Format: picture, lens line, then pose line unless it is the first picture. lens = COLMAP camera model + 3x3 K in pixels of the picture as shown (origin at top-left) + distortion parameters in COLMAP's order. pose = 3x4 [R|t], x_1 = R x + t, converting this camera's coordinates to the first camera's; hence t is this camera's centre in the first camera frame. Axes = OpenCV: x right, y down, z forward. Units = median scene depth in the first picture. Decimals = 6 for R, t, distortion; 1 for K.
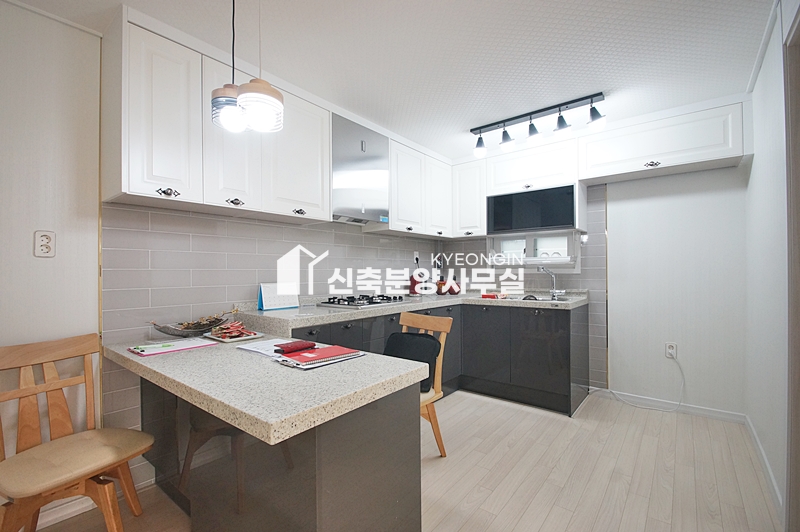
lens RADIAL K [[355.7, 0, 402.1], [0, 355.7, 279.9], [0, 0, 1]] dist [-0.000935, -0.007896]
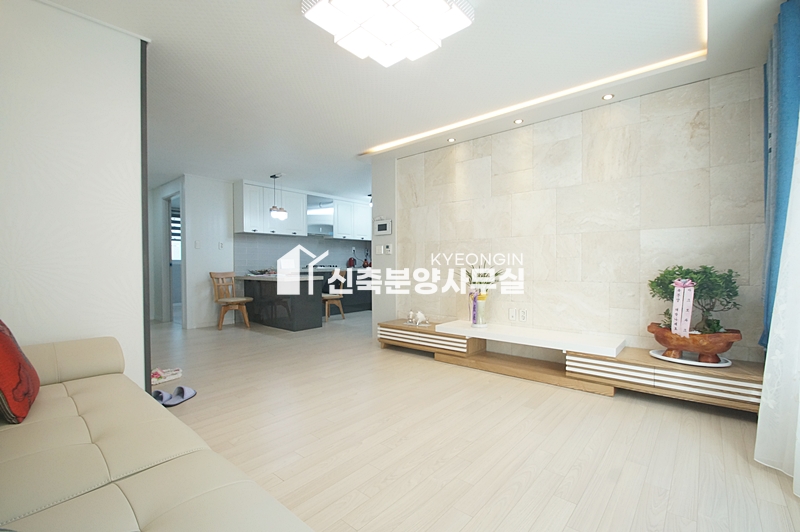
lens RADIAL K [[355.7, 0, 397.4], [0, 355.7, 273.9], [0, 0, 1]] dist [-0.000935, -0.007896]
pose [[0.998689, 0.008388, -0.050493, 0.581516], [-0.007986, 0.999935, 0.008149, 0.085505], [0.050558, -0.007735, 0.998691, -1.533848]]
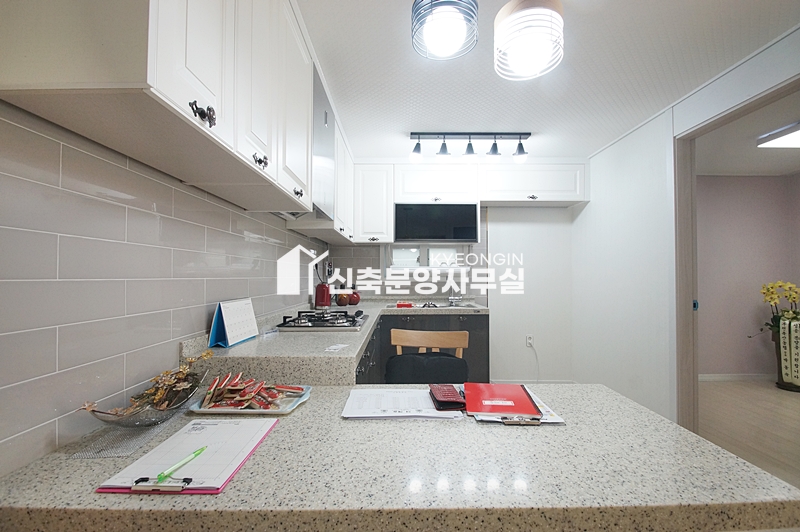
lens RADIAL K [[355.7, 0, 394.7], [0, 355.7, 277.2], [0, 0, 1]] dist [-0.000935, -0.007896]
pose [[0.775032, 0.005464, 0.631898, -0.511321], [0.008250, 0.999790, -0.018764, -0.017087], [-0.631868, 0.019755, 0.774824, 0.334441]]
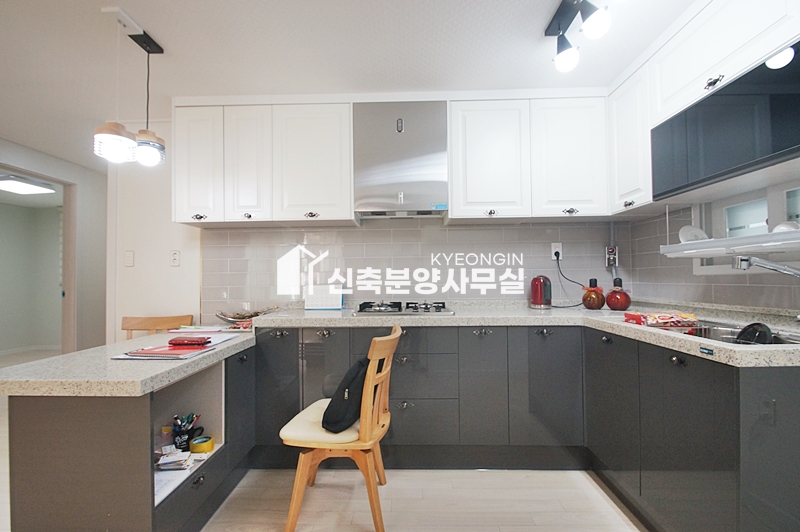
lens RADIAL K [[355.7, 0, 404.3], [0, 355.7, 275.1], [0, 0, 1]] dist [-0.000935, -0.007896]
pose [[0.591946, 0.001047, -0.805977, 0.608114], [-0.011725, 0.999905, -0.007313, -0.012092], [0.805892, 0.013779, 0.591902, 0.530266]]
